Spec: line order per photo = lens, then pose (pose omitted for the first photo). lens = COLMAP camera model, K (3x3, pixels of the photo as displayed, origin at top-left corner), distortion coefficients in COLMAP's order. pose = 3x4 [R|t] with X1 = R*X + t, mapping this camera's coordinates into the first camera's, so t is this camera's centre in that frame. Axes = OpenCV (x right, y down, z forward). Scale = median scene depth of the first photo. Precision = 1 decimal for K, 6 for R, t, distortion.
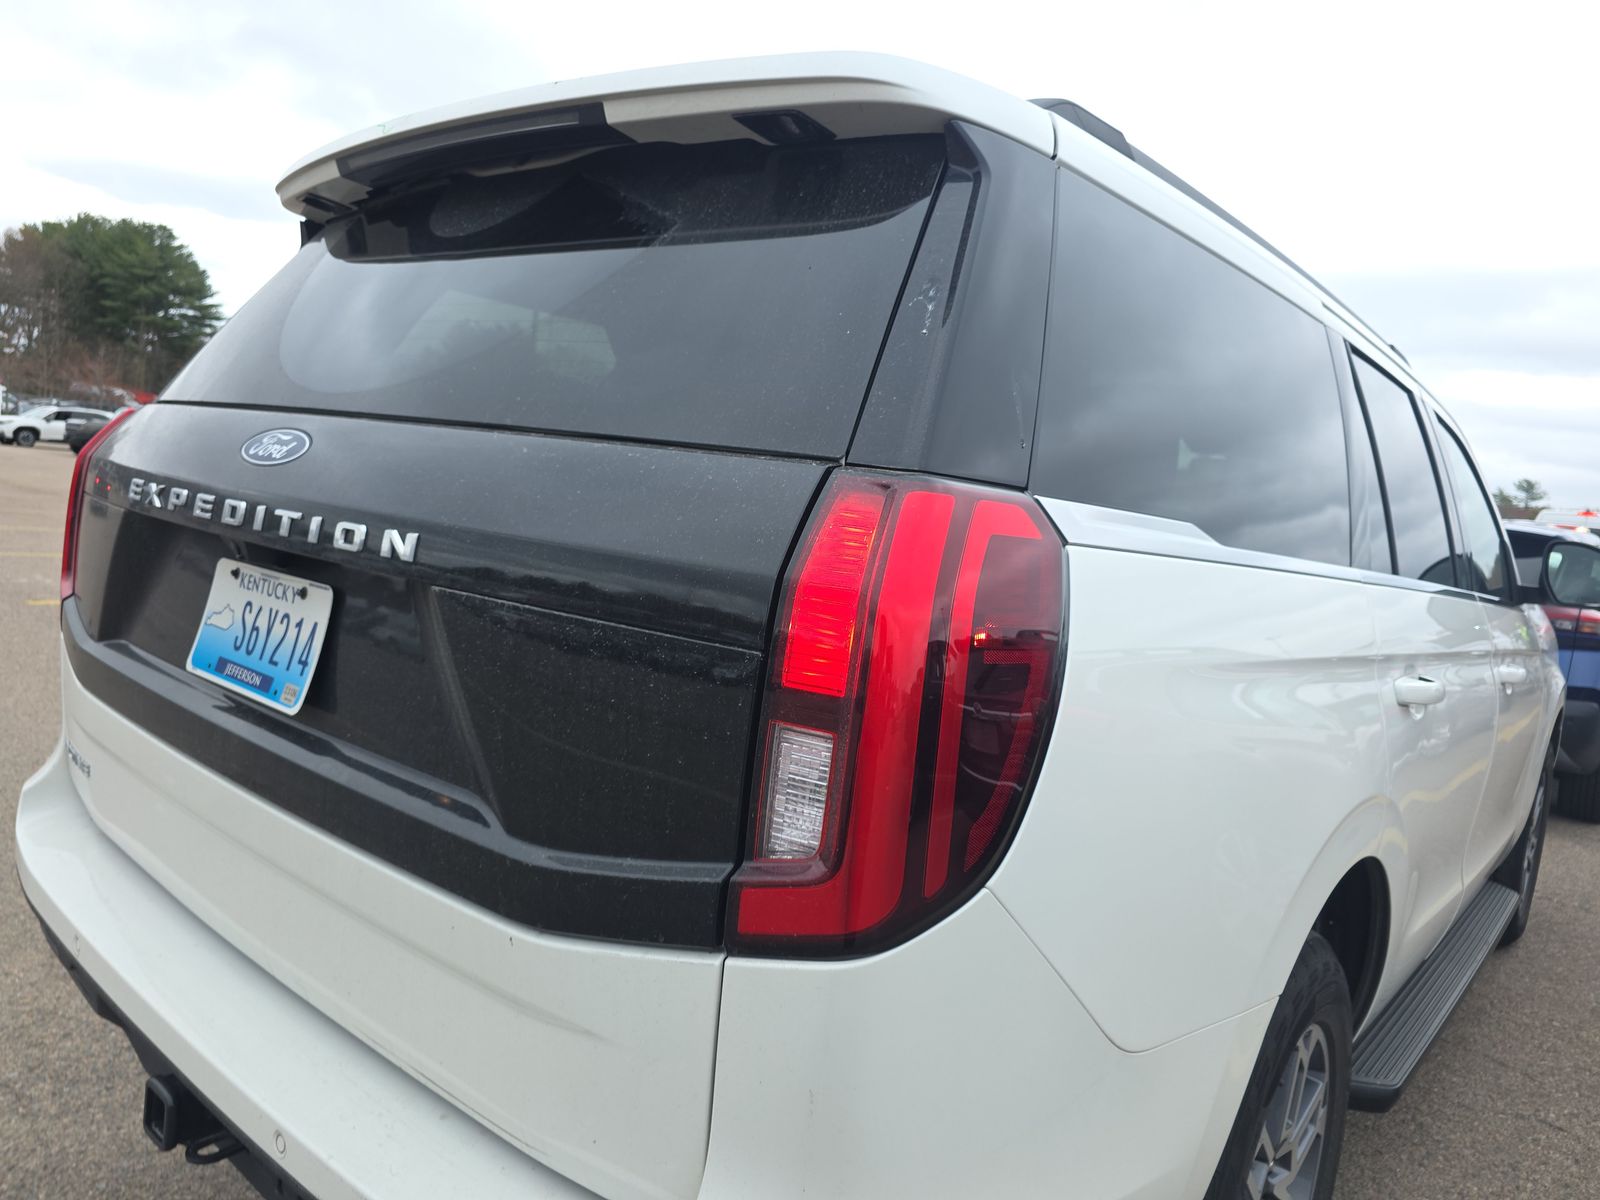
lens RADIAL K [[1038.1, 0, 800.0], [0, 1038.1, 600.0], [0, 0, 1]] dist [0.060649, -0.047454]
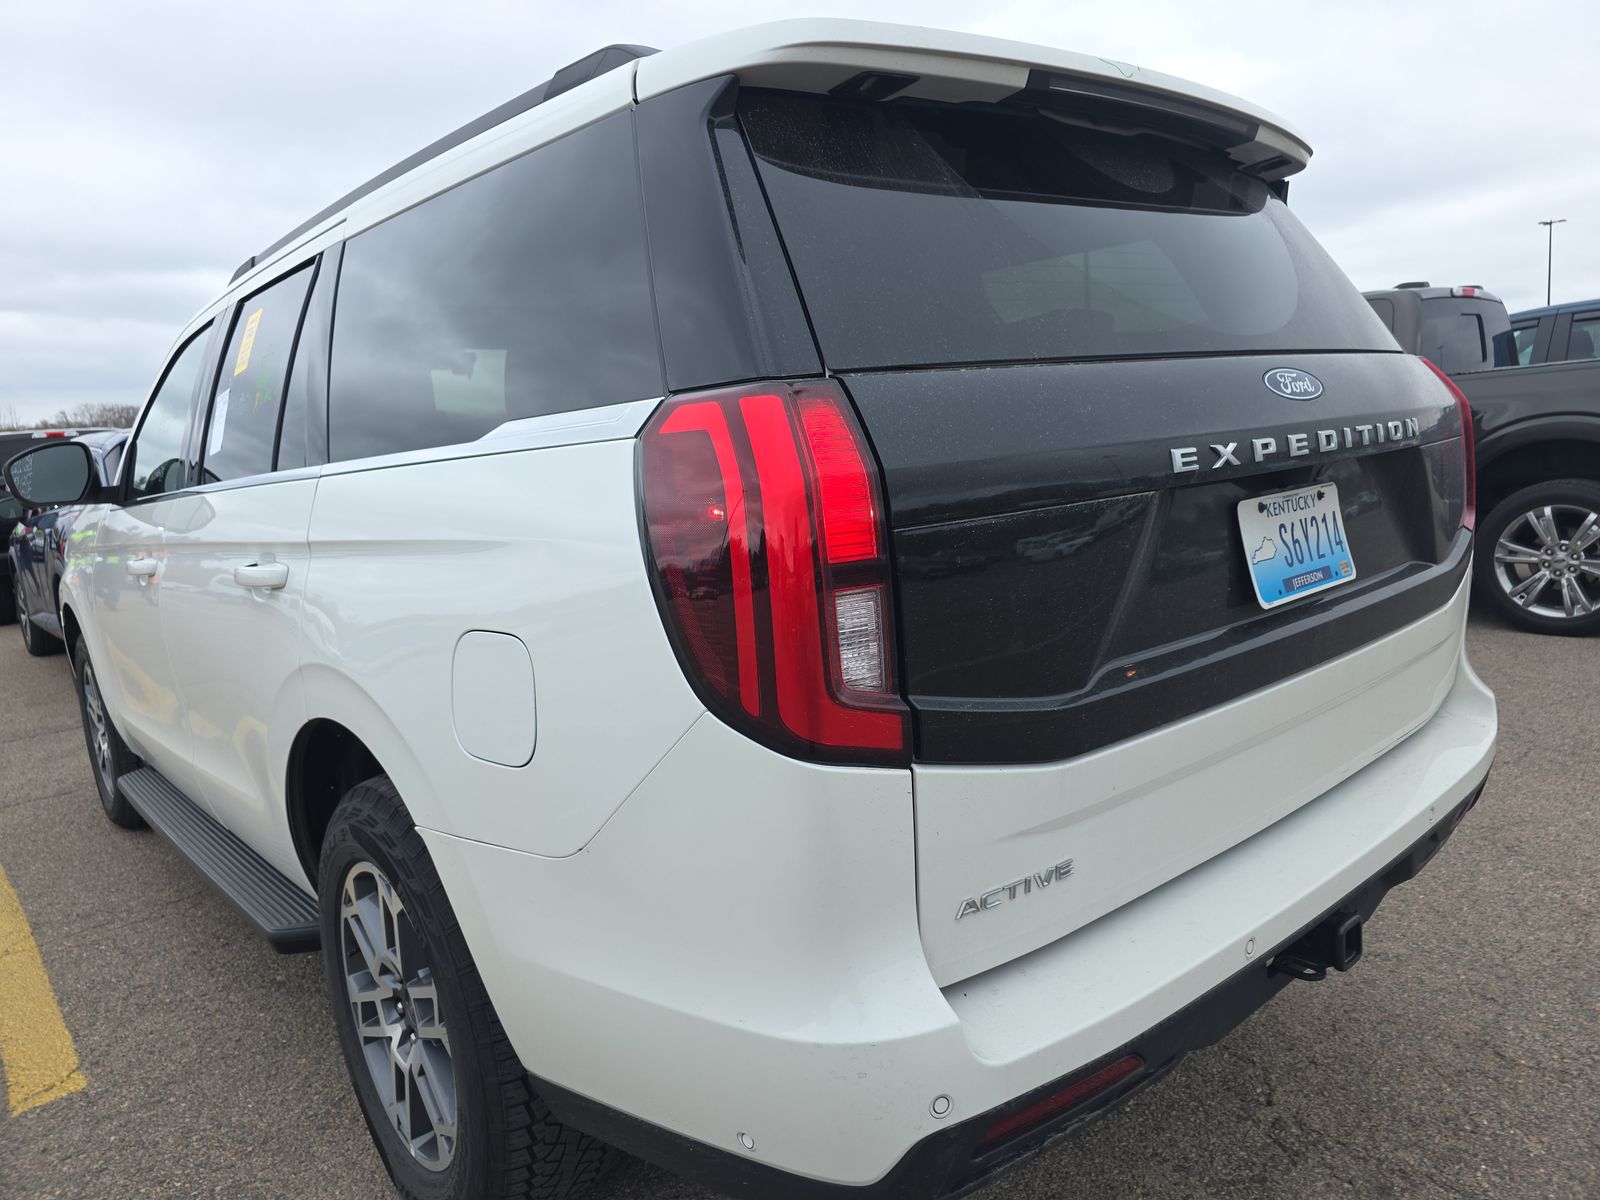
lens RADIAL K [[1038.1, 0, 800.0], [0, 1038.1, 600.0], [0, 0, 1]] dist [0.060649, -0.047454]
pose [[0.174391, -0.279892, 0.944059, -1.794964], [0.185616, 0.950907, 0.247634, -0.313541], [-0.967023, 0.132047, 0.217782, 1.329305]]
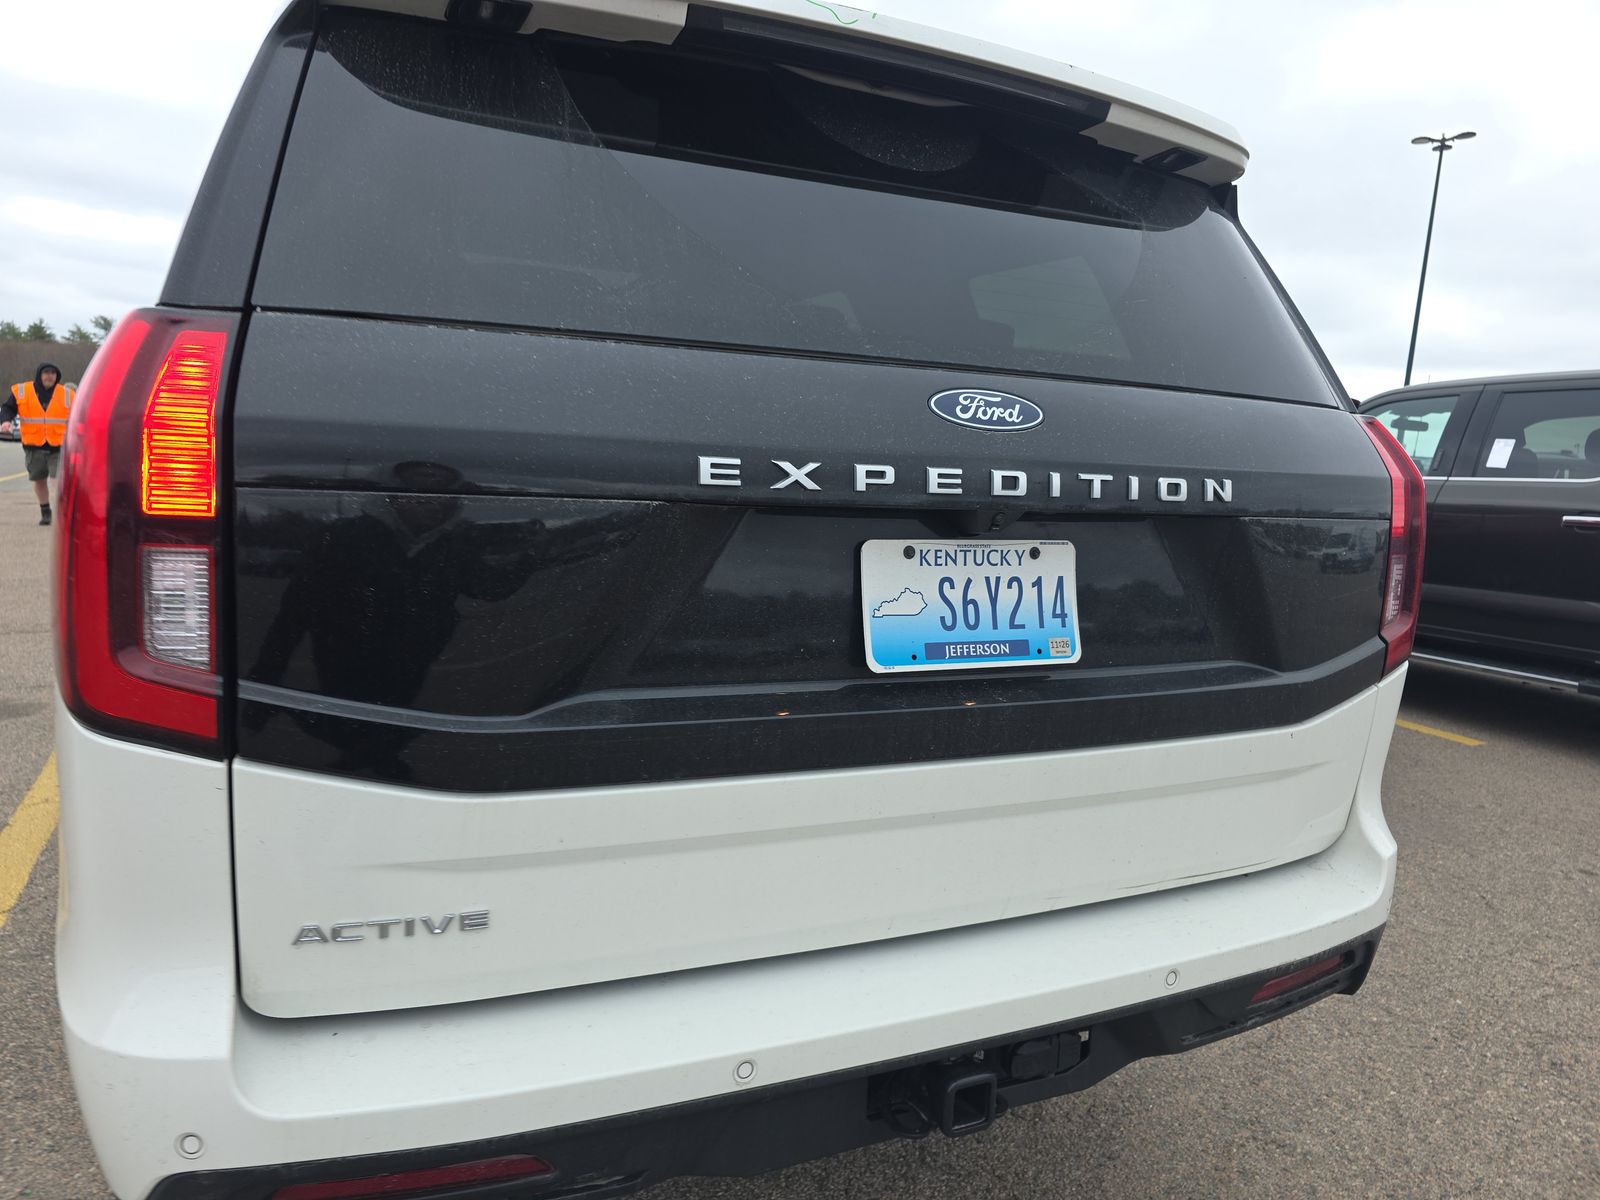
lens RADIAL K [[1038.1, 0, 800.0], [0, 1038.1, 600.0], [0, 0, 1]] dist [0.060649, -0.047454]
pose [[0.444025, -0.220658, 0.868419, -1.456626], [0.079180, 0.975074, 0.207273, -0.189725], [-0.892509, -0.023273, 0.450429, 0.732401]]
